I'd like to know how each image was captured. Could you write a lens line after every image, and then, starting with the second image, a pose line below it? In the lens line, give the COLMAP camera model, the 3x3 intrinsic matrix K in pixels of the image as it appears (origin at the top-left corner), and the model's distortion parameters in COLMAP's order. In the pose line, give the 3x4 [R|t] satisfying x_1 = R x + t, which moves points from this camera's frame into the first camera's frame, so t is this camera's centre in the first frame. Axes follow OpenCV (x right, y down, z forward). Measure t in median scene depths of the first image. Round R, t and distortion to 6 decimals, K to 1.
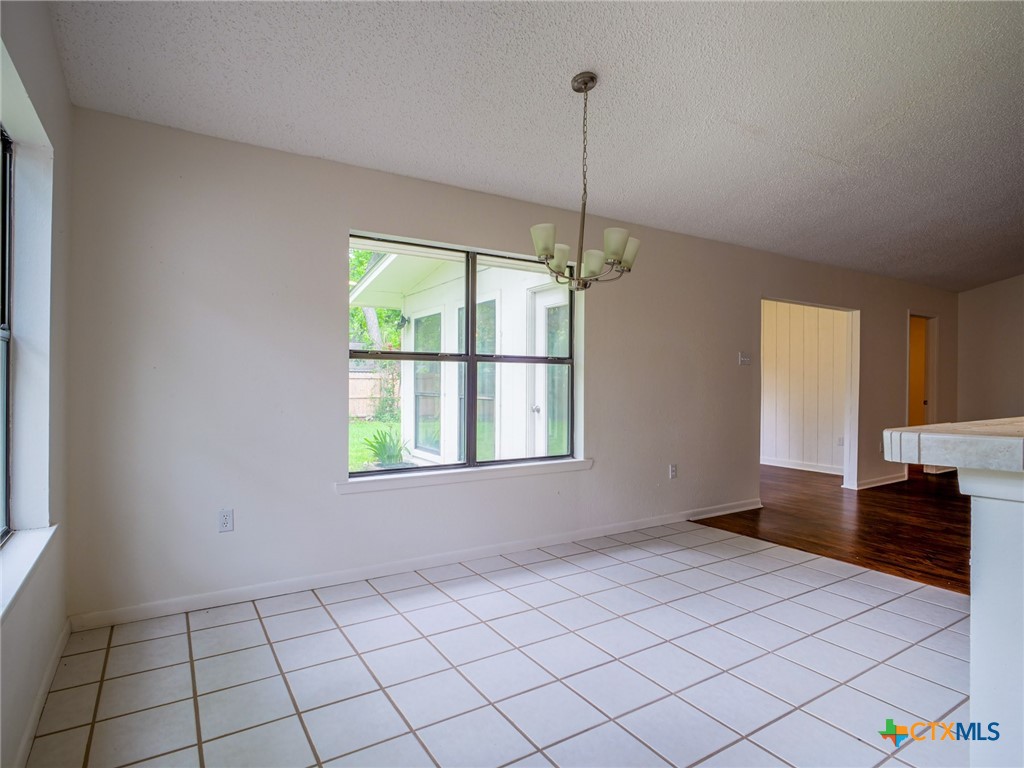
lens RADIAL K [[560.2, 0, 512.0], [0, 560.2, 384.0], [0, 0, 1]] dist [-0.015522, 0.001235]
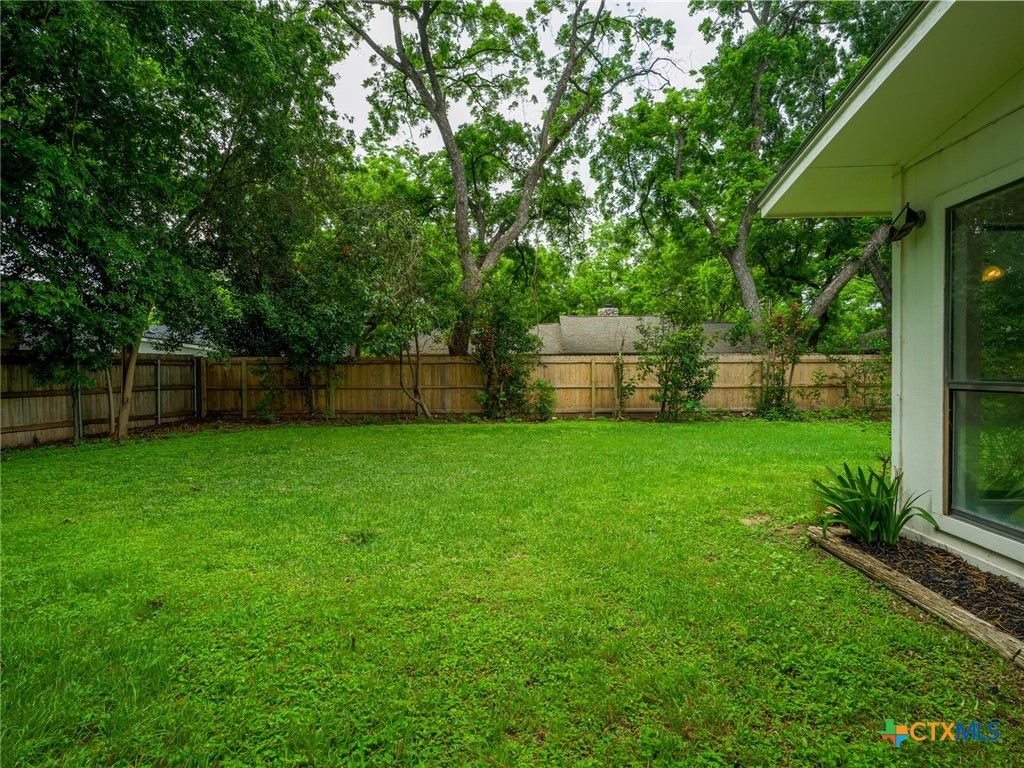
lens RADIAL K [[560.2, 0, 512.0], [0, 560.2, 384.0], [0, 0, 1]] dist [-0.015522, 0.001235]
pose [[0.819148, -0.002027, -0.573579, -0.081839], [0.015156, 0.999721, 0.018111, 0.001149], [0.573383, -0.023529, 0.818950, 0.187807]]
